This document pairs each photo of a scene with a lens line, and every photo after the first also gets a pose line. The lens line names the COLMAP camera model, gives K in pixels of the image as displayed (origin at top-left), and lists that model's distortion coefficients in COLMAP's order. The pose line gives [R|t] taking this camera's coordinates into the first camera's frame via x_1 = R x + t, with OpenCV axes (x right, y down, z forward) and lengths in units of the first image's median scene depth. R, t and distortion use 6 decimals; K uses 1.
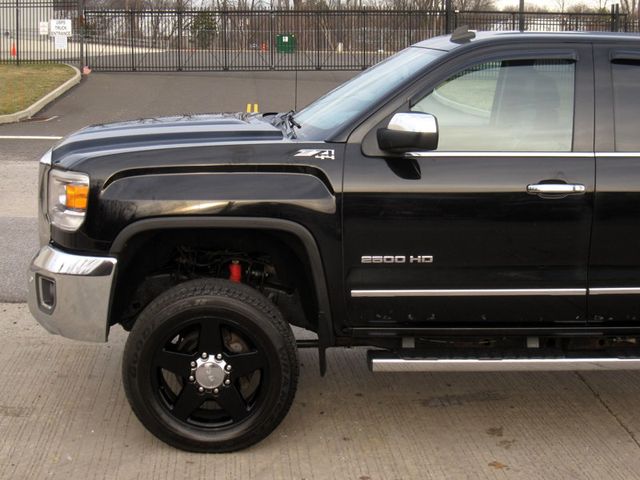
lens RADIAL K [[1068.3, 0, 320.0], [0, 1068.3, 240.0], [0, 0, 1]] dist [-0.145280, -0.072853]
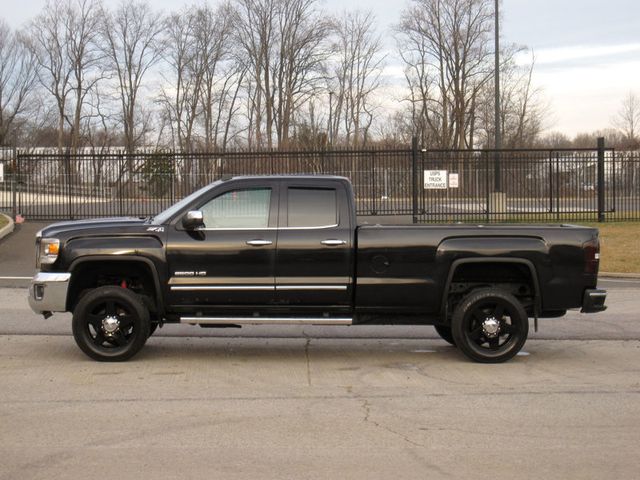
lens RADIAL K [[1498.4, 0, 320.0], [0, 1498.4, 240.0], [0, 0, 1]] dist [-0.077832, -0.160418]
pose [[0.999906, -0.012659, -0.005292, 0.365434], [0.011729, 0.988761, -0.149041, 0.427289], [0.007119, 0.148965, 0.988817, -2.198544]]
